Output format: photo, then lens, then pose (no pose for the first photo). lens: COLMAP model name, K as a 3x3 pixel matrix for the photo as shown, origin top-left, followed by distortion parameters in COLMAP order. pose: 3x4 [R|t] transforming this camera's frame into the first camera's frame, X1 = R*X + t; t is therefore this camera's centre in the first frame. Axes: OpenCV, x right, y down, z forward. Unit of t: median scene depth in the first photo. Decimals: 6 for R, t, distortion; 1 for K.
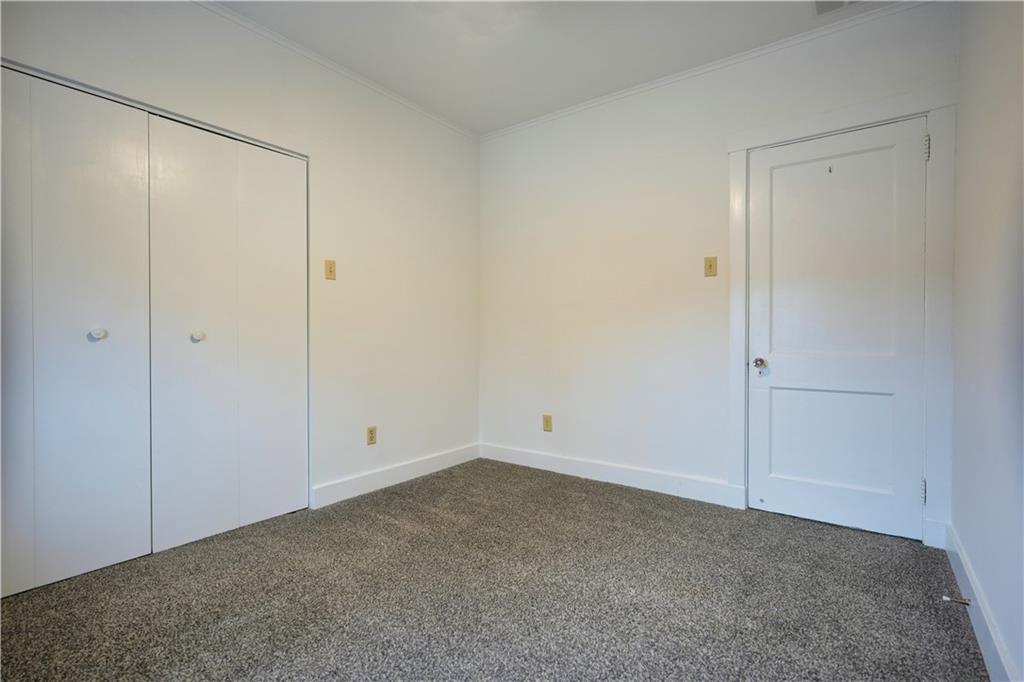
lens RADIAL K [[498.3, 0, 511.8], [0, 498.3, 341.3], [0, 0, 1]] dist [-0.010358, 0.005001]
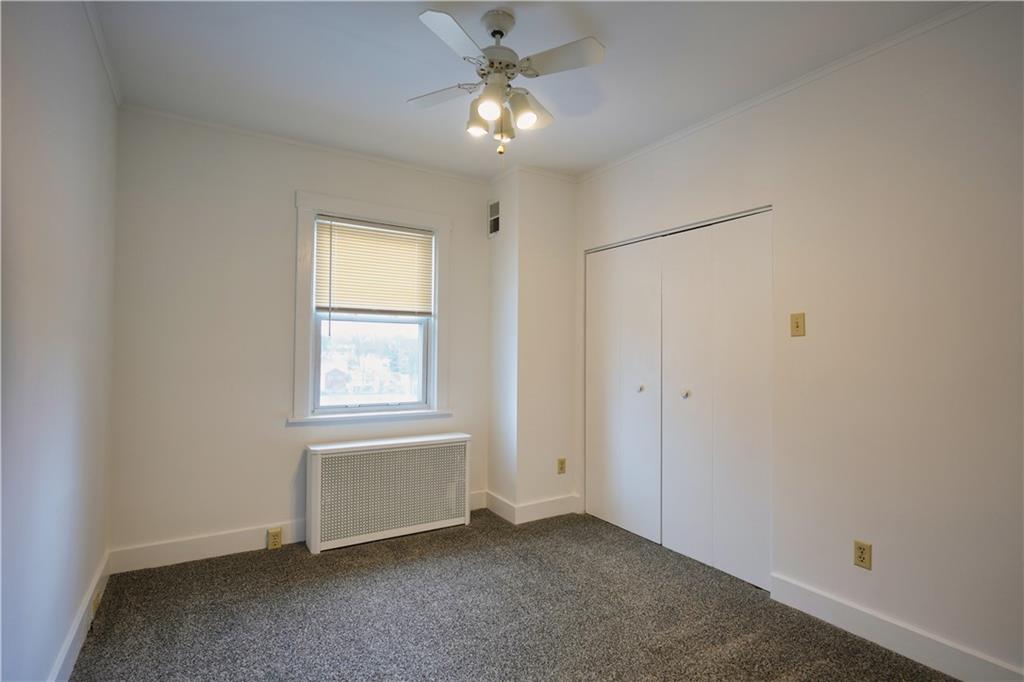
lens RADIAL K [[498.3, 0, 511.8], [0, 498.3, 339.5], [0, 0, 1]] dist [-0.010358, 0.005001]
pose [[-0.341262, -0.023589, -0.939672, 0.608933], [-0.029110, 0.999471, -0.014519, -0.096519], [0.939517, 0.022399, -0.341768, 0.873013]]
